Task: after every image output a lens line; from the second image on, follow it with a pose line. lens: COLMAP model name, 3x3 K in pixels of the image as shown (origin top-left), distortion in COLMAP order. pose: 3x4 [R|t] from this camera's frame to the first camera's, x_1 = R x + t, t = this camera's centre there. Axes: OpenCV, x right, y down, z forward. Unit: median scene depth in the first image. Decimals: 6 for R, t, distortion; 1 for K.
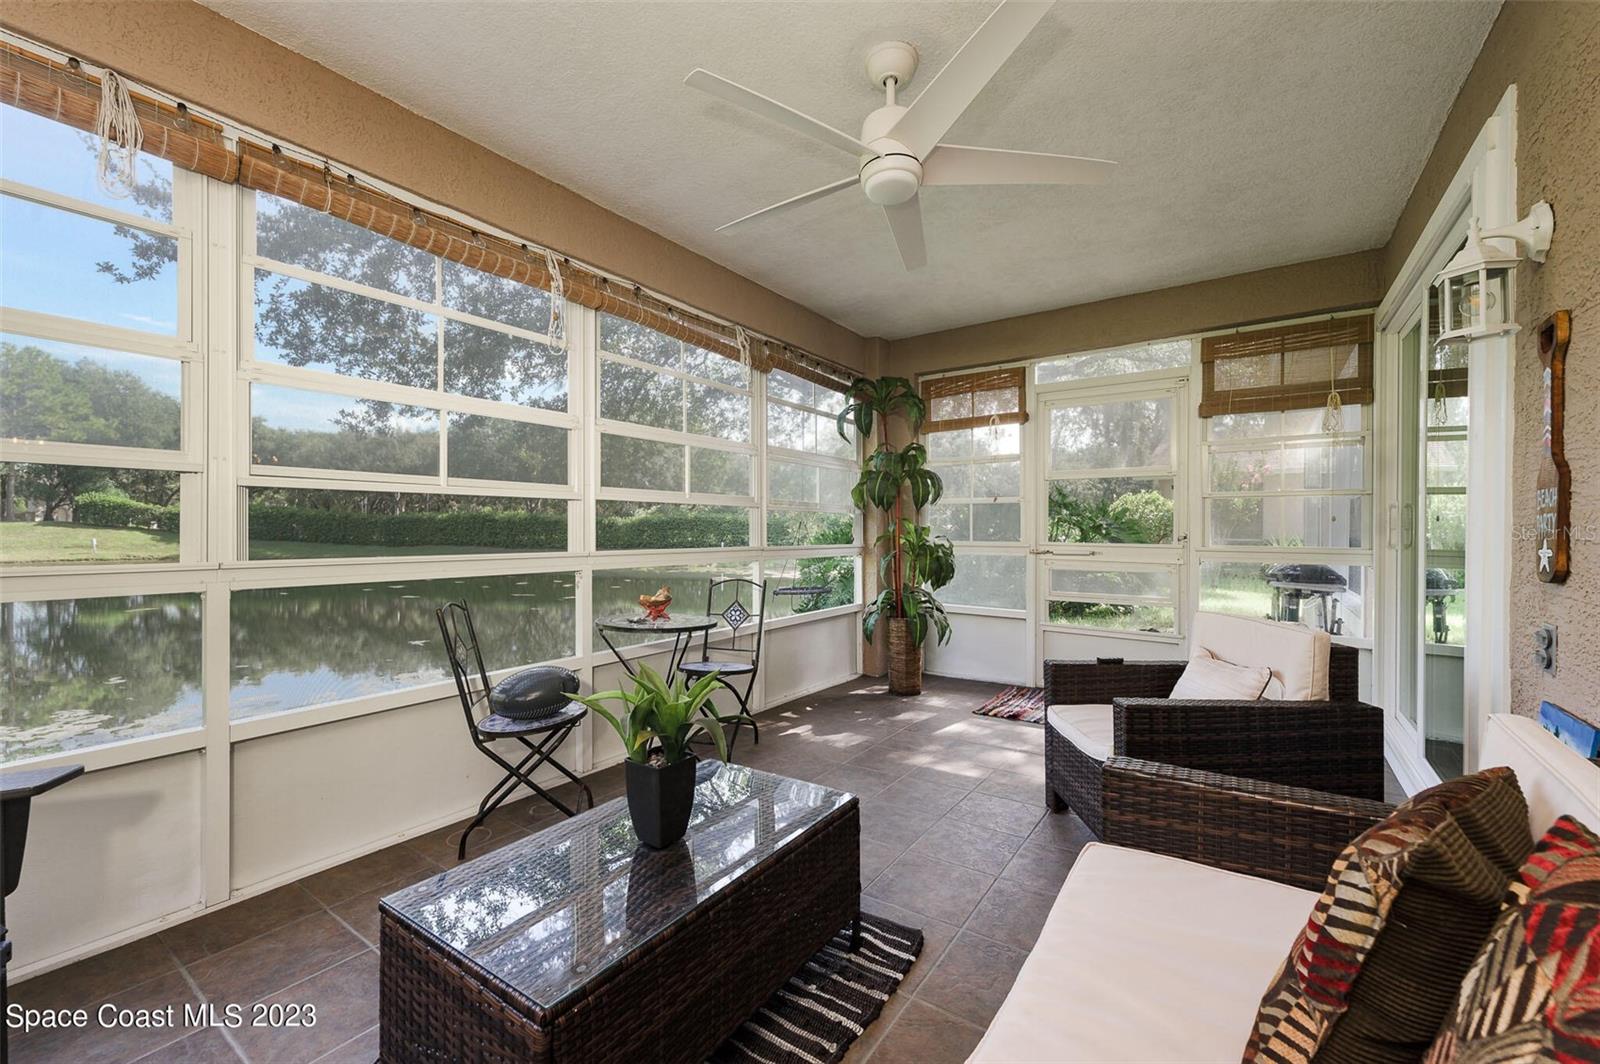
lens RADIAL K [[634.3, 0, 769.6], [0, 634.3, 531.8], [0, 0, 1]] dist [-0.002807, 0.000257]
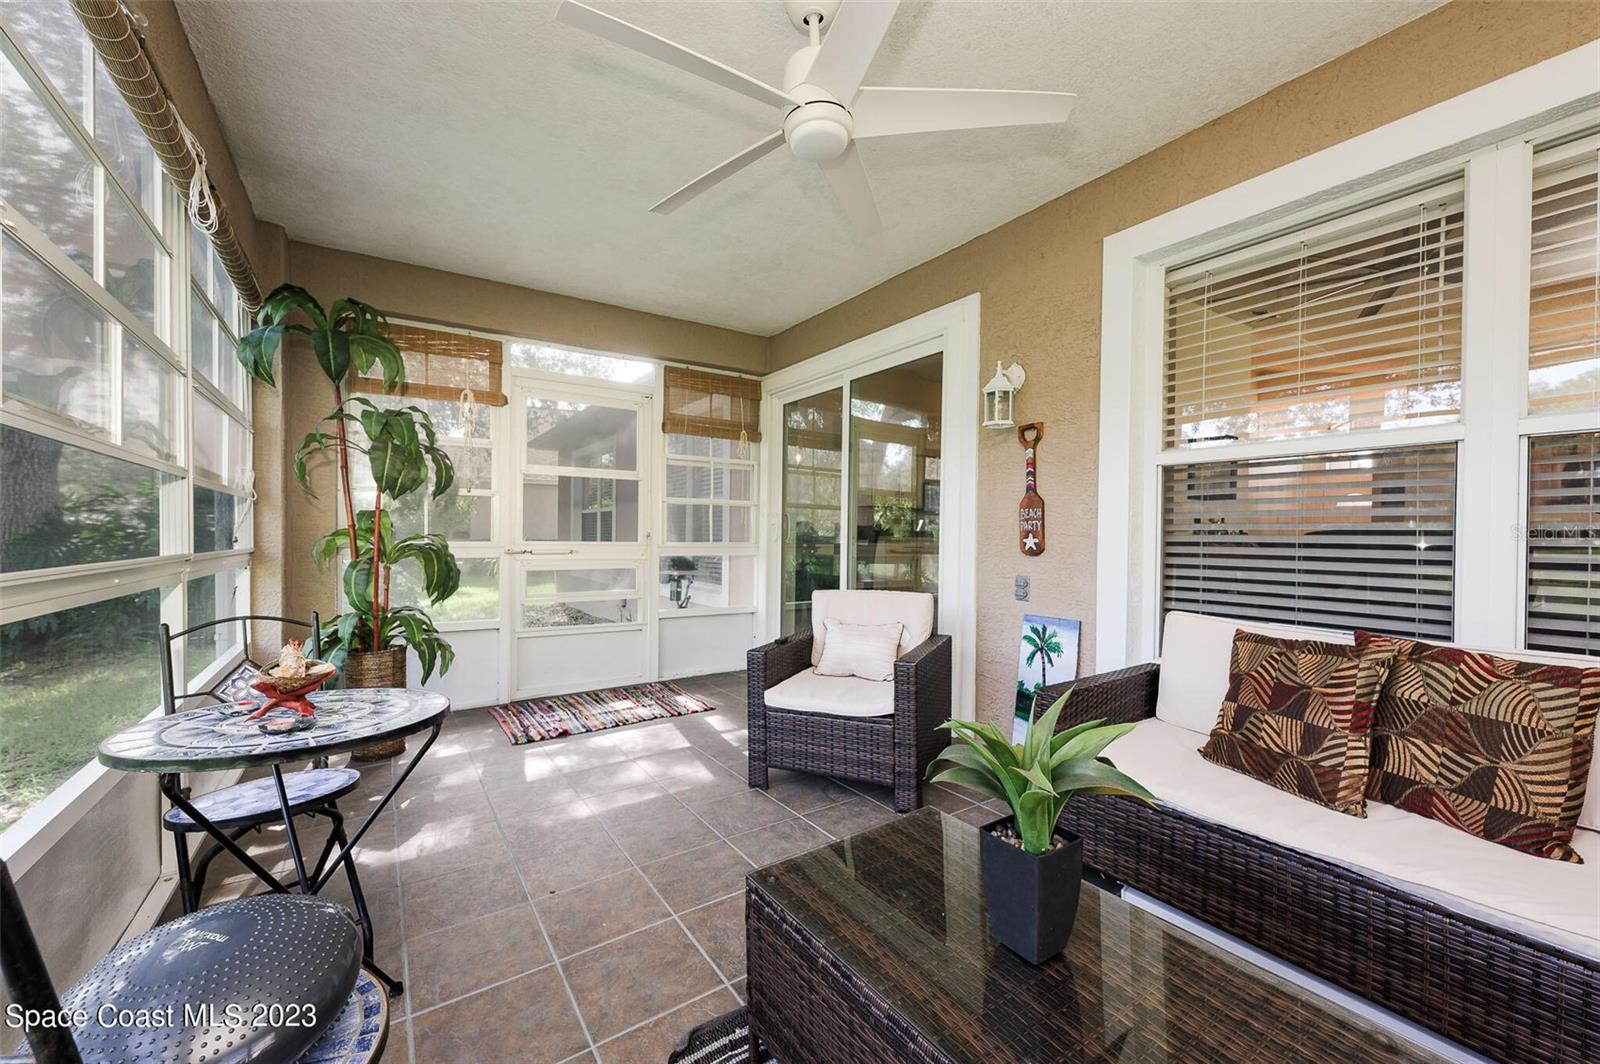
lens RADIAL K [[634.3, 0, 798.1], [0, 634.3, 539.7], [0, 0, 1]] dist [-0.002807, 0.000257]
pose [[0.336886, -0.008401, 0.941508, -0.340657], [-0.004059, 0.999938, 0.010374, 0.003974], [-0.941537, -0.007317, 0.336831, 0.369336]]
